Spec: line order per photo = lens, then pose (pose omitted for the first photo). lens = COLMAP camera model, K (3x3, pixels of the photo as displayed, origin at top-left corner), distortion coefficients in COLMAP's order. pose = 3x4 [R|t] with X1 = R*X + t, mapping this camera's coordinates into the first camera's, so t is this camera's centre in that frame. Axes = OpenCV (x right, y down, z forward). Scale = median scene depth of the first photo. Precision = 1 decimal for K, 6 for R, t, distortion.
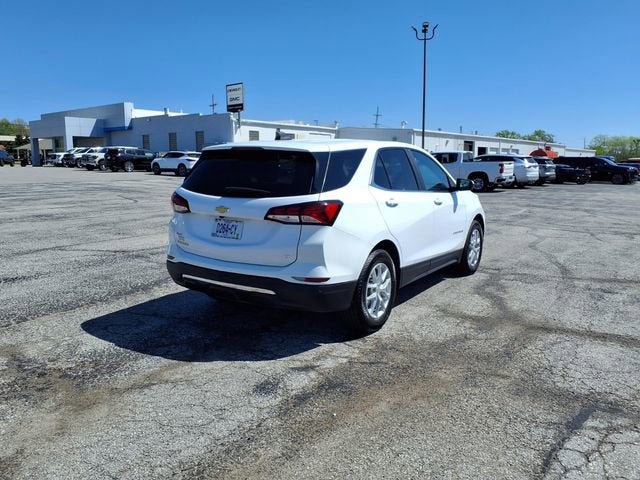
lens RADIAL K [[512.9, 0, 321.0], [0, 512.9, 236.0], [0, 0, 1]] dist [0.085485, -0.163706]
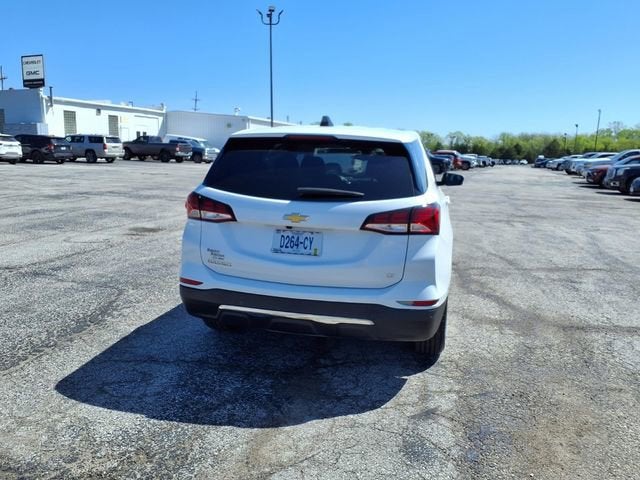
lens RADIAL K [[516.0, 0, 323.8], [0, 516.0, 242.4], [0, 0, 1]] dist [0.033243, -0.060663]
pose [[0.938981, -0.044017, 0.341140, -0.361603], [0.031914, 0.998649, 0.041012, -0.040660], [-0.342484, -0.027622, 0.939117, 0.244165]]
